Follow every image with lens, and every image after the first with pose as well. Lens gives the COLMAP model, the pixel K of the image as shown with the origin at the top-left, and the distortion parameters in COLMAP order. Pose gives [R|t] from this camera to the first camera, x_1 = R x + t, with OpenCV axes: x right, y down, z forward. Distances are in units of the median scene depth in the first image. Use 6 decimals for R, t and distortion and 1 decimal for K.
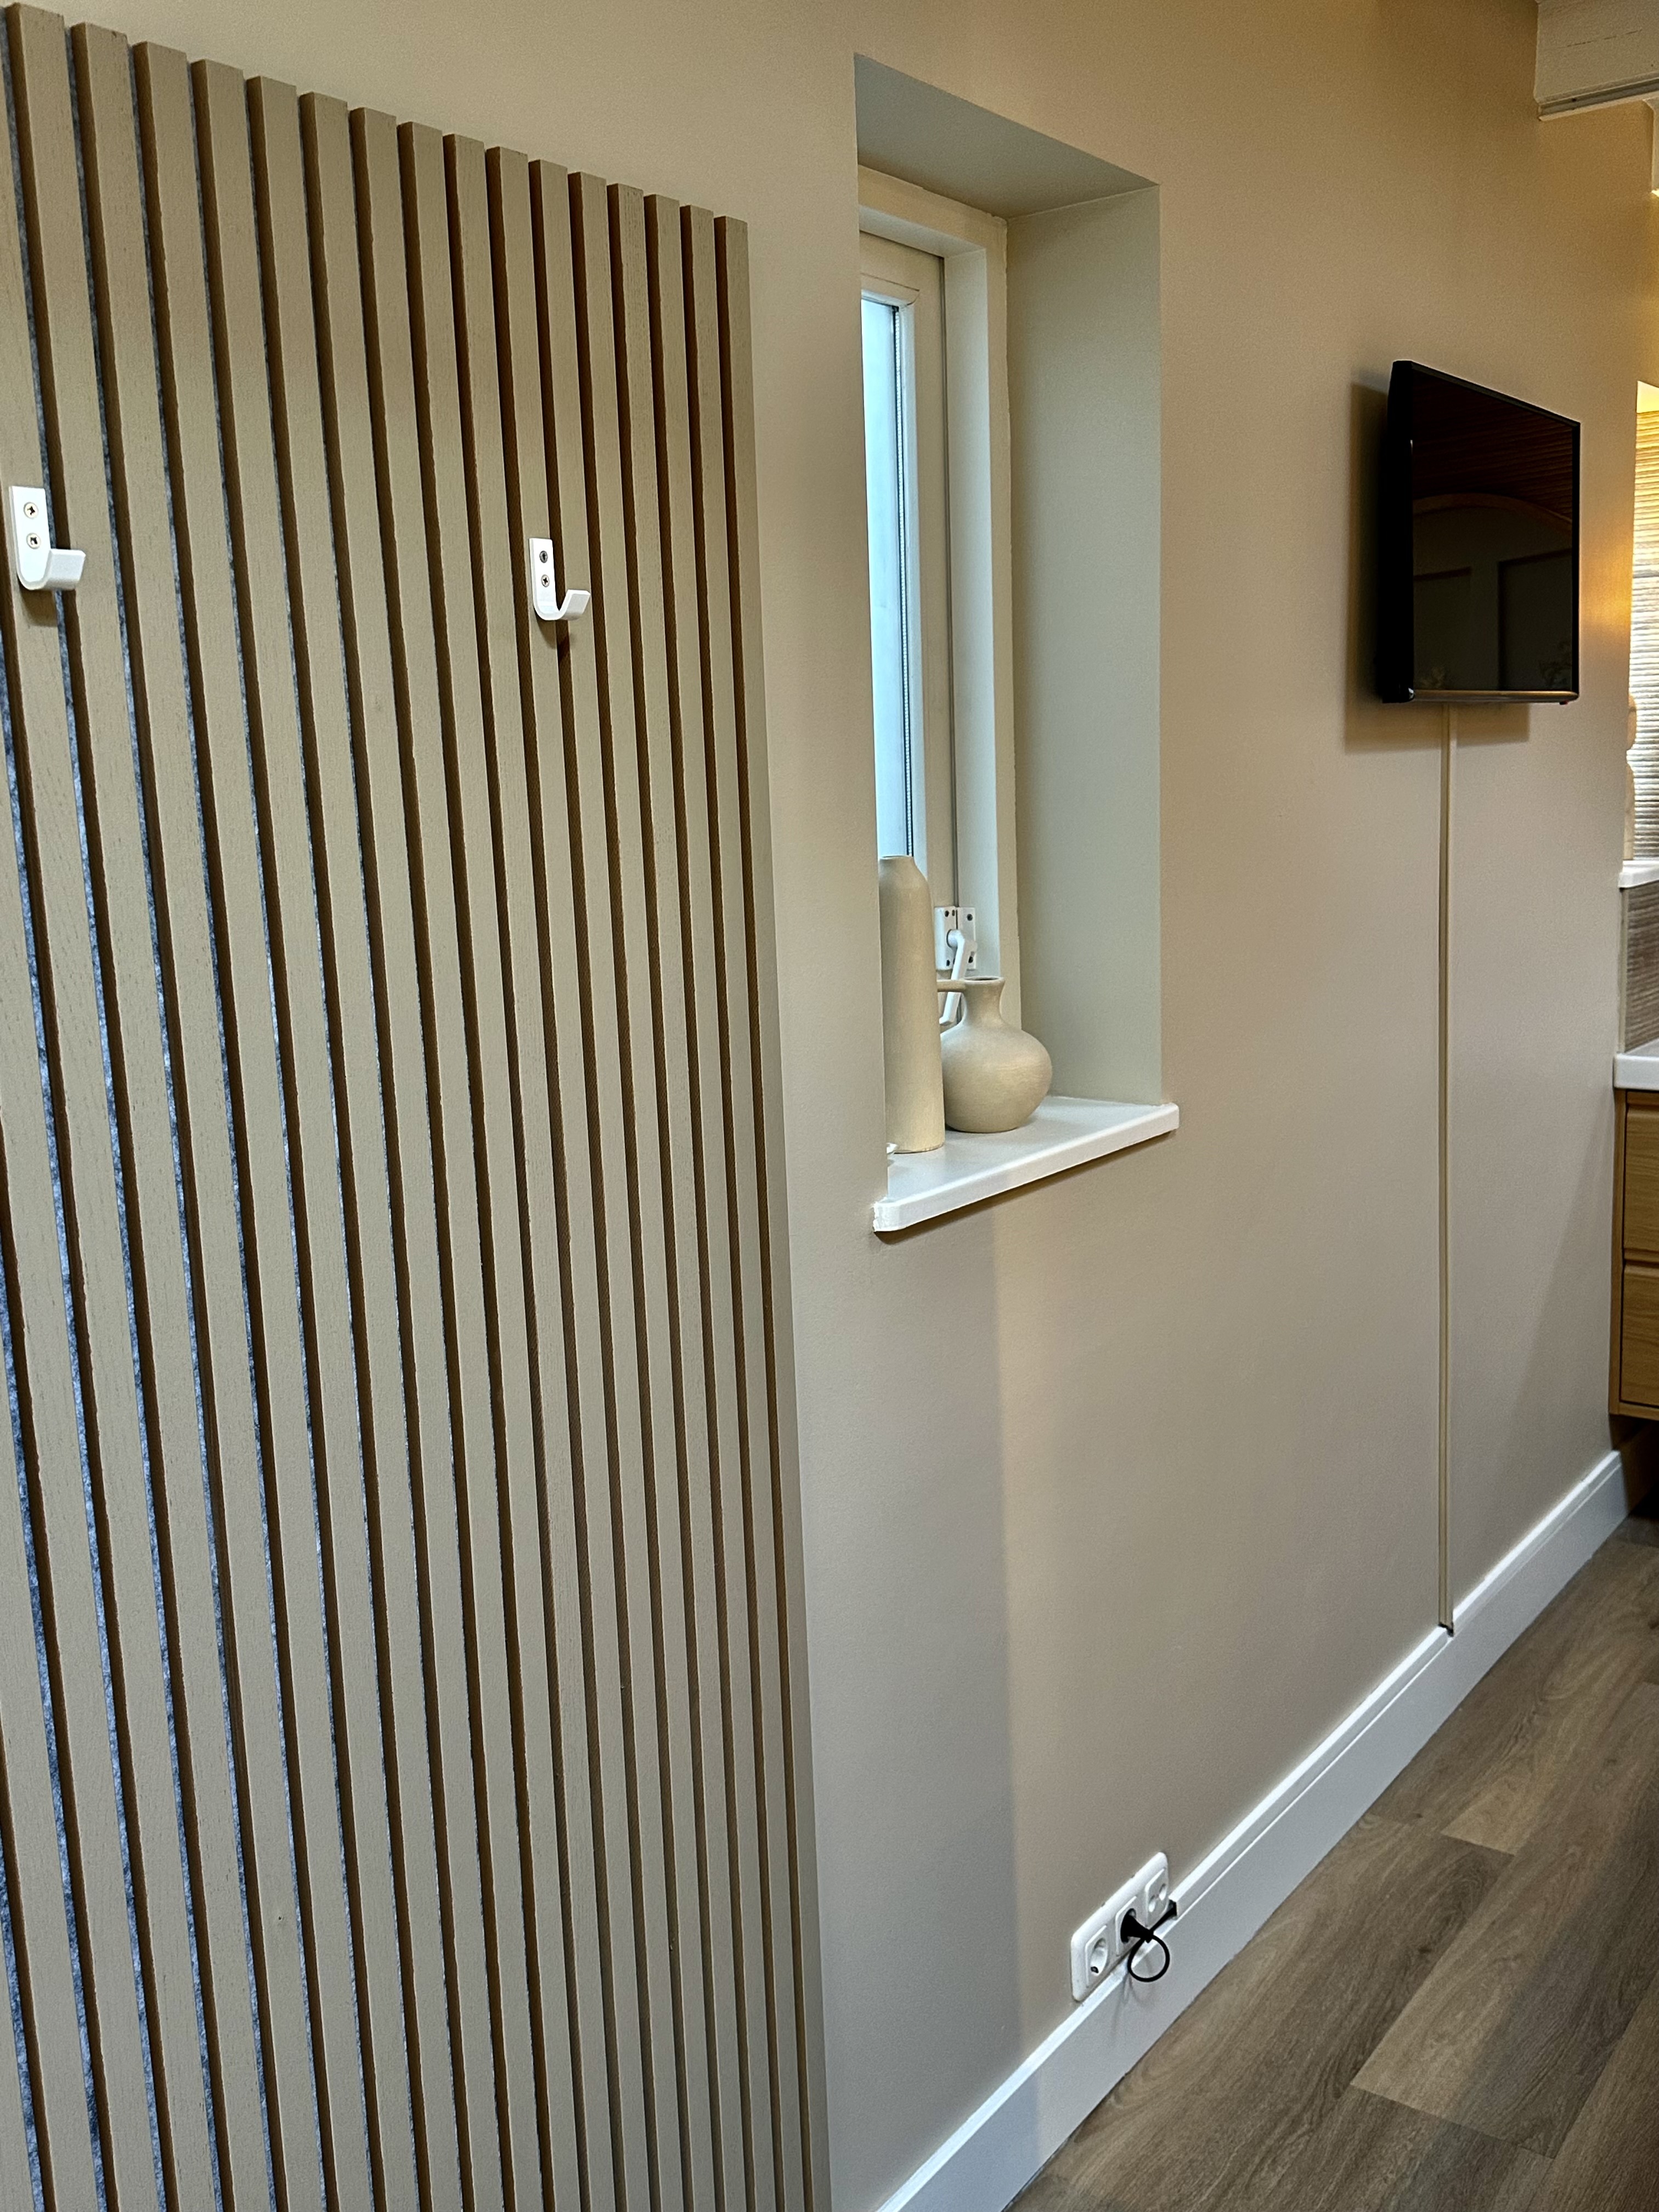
lens RADIAL K [[2065.5, 0, 843.8], [0, 2065.5, 1115.9], [0, 0, 1]] dist [0.050560, 0.000000]
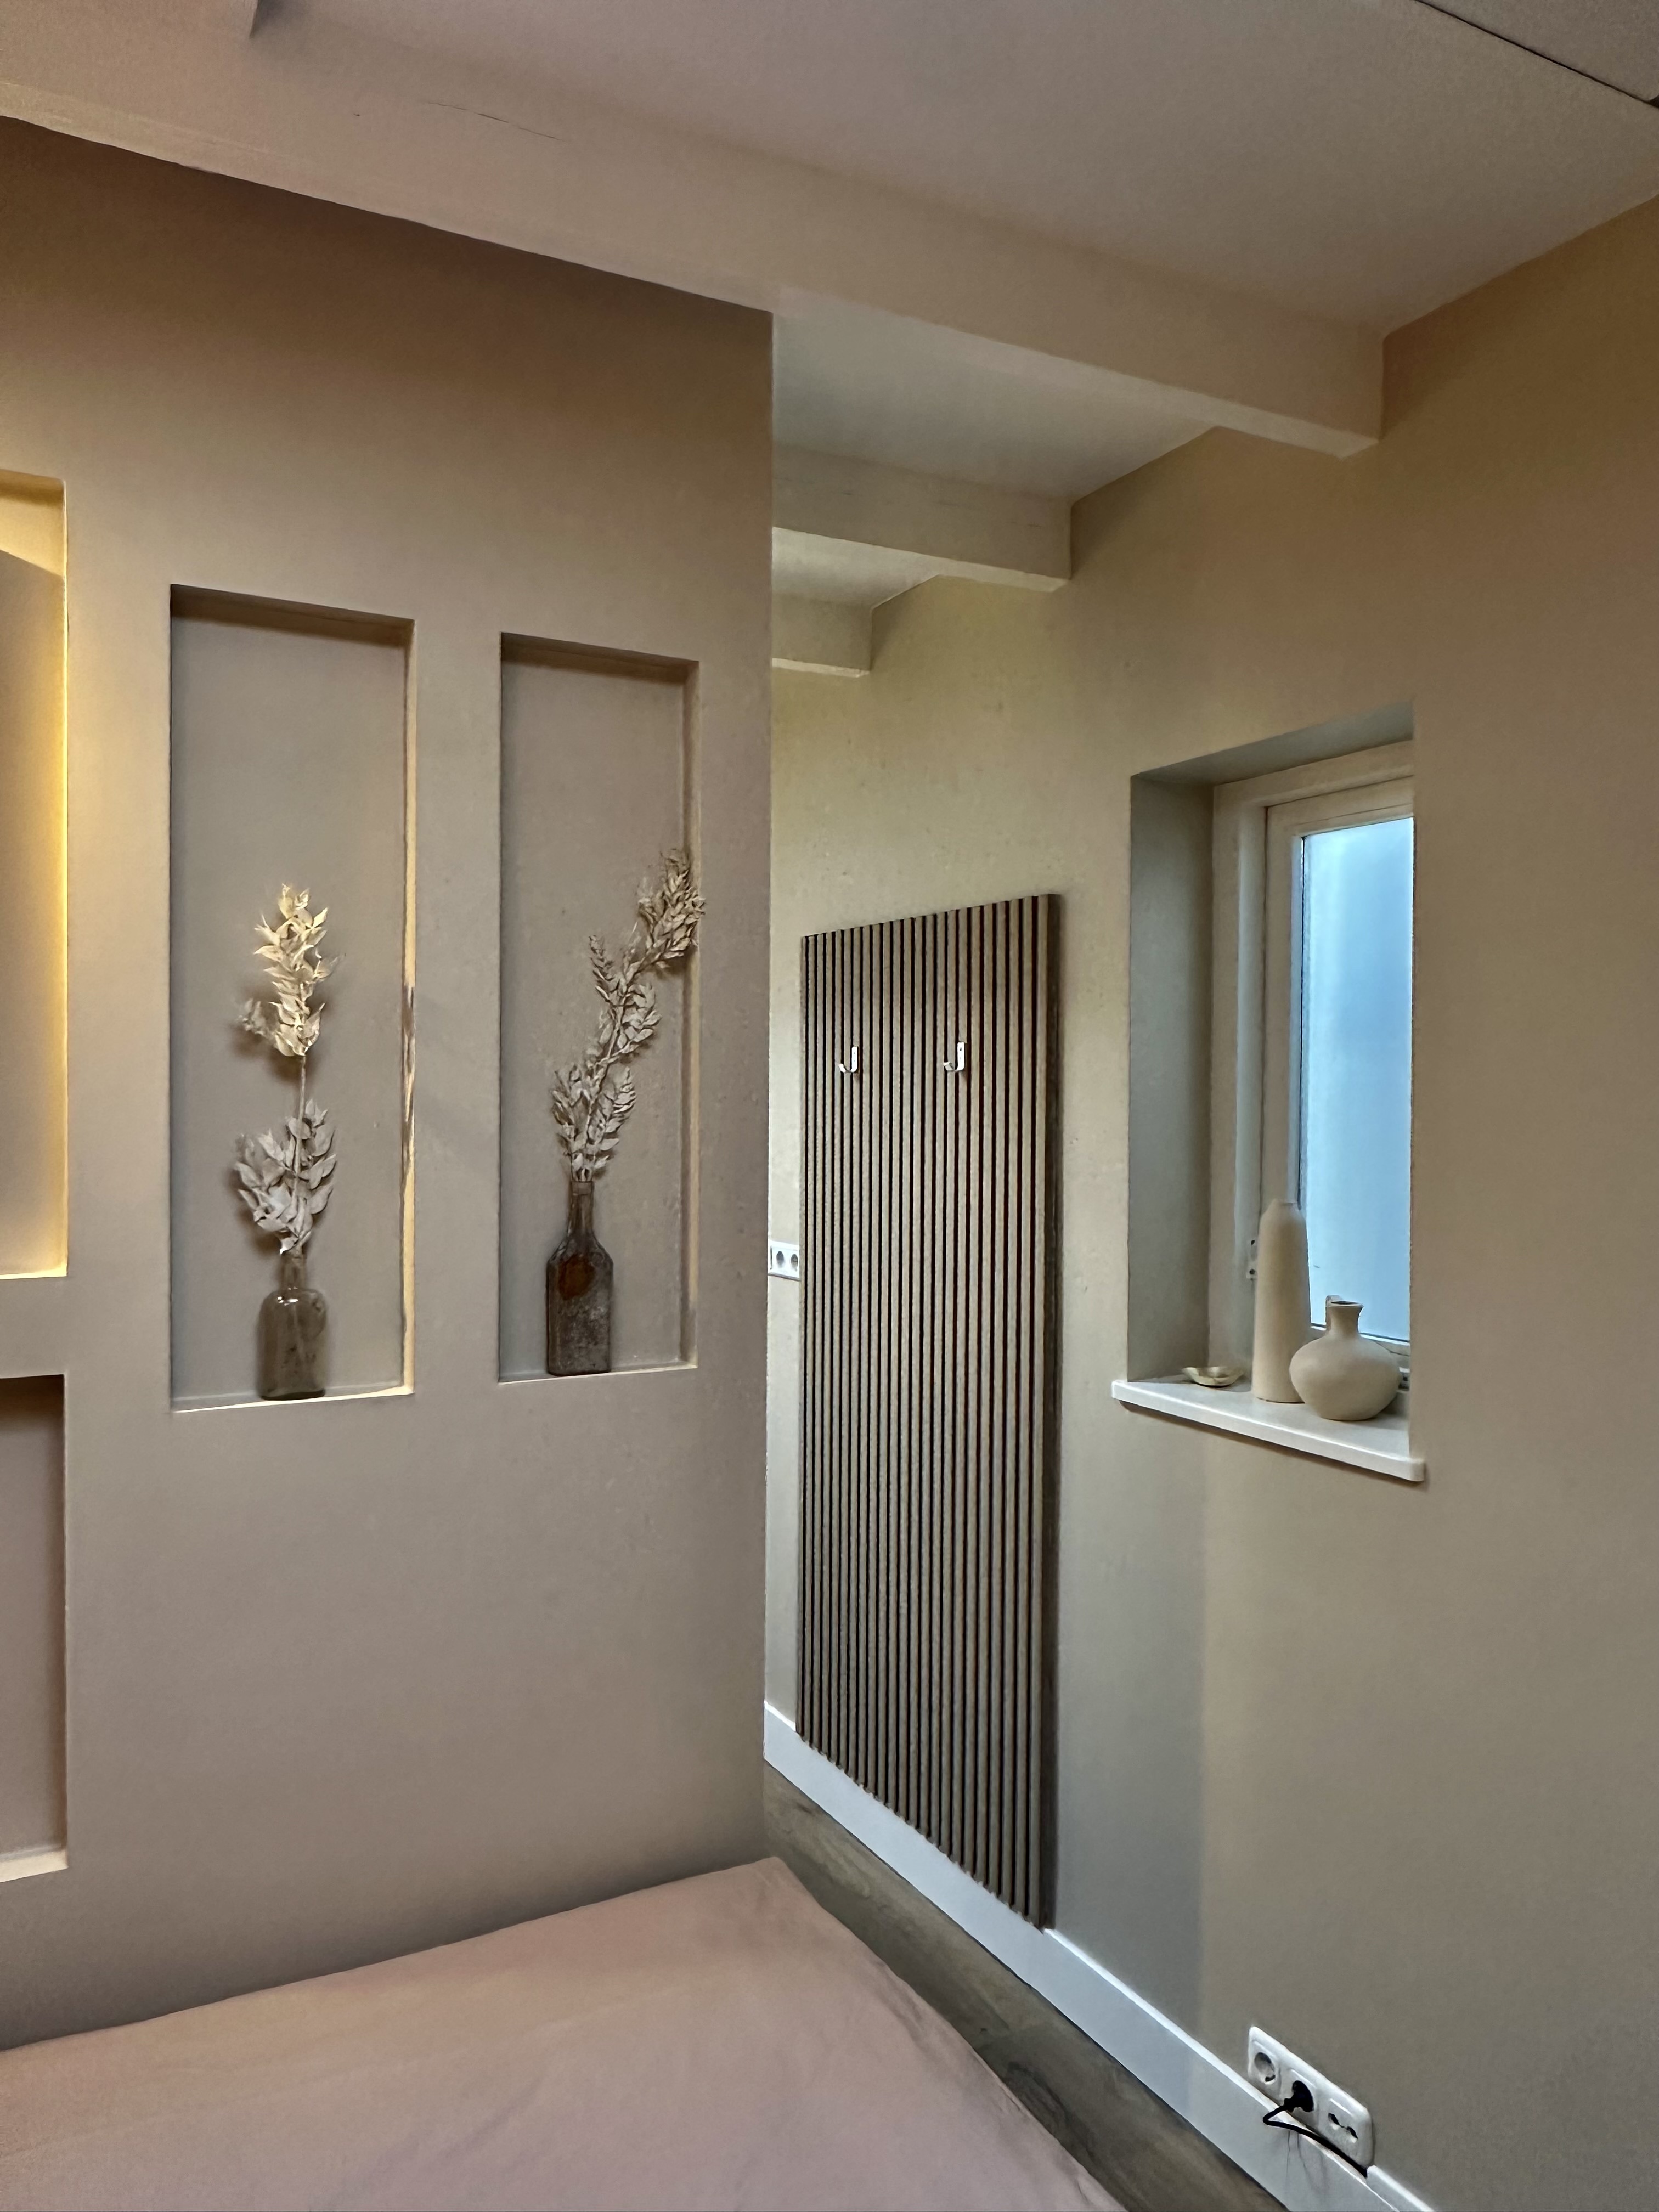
lens RADIAL K [[1538.0, 0, 841.7], [0, 1538.0, 1104.8], [0, 0, 1]] dist [0.001589, -0.000796]
pose [[-0.424248, 0.044949, -0.904430, 1.017756], [-0.141169, 0.983273, 0.115086, -0.243032], [0.894475, 0.176503, -0.410807, 1.005429]]
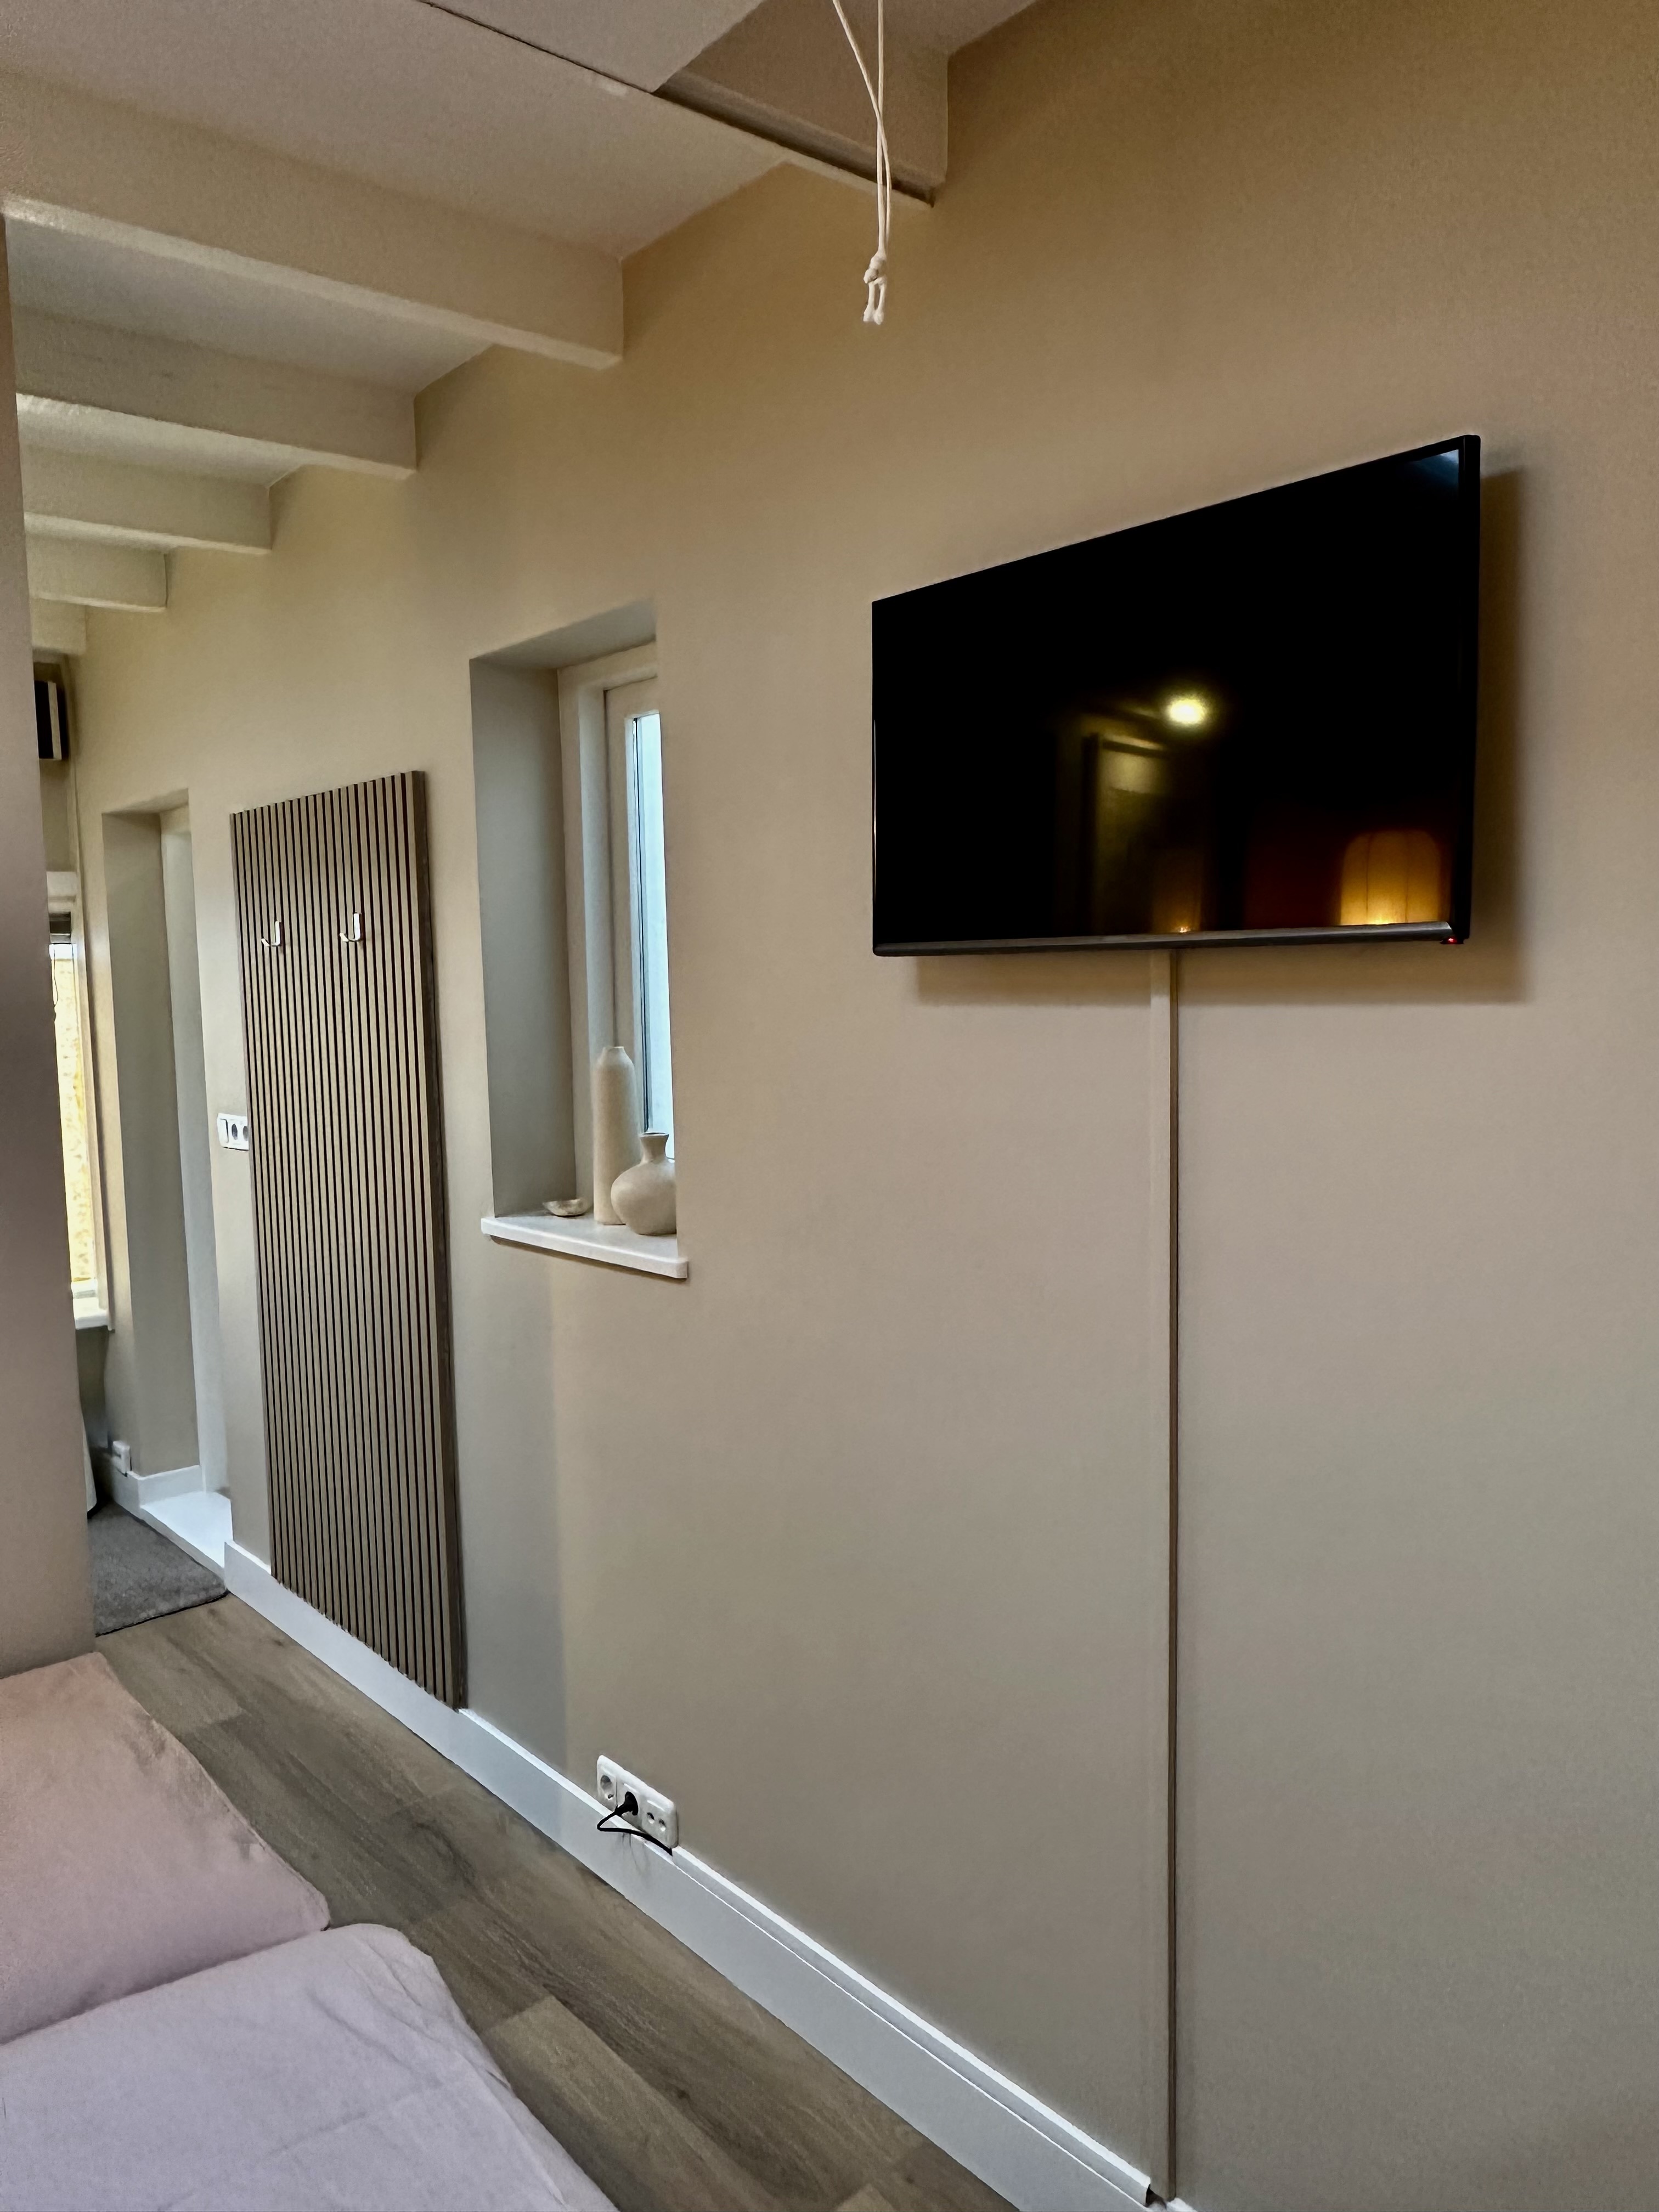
lens RADIAL K [[1538.0, 0, 832.9], [0, 1538.0, 1100.5], [0, 0, 1]] dist [0.001589, -0.000796]
pose [[-0.222310, 0.127507, -0.966602, 1.048222], [-0.130597, 0.978583, 0.159124, -0.268263], [0.966190, 0.161610, -0.200897, 1.242421]]
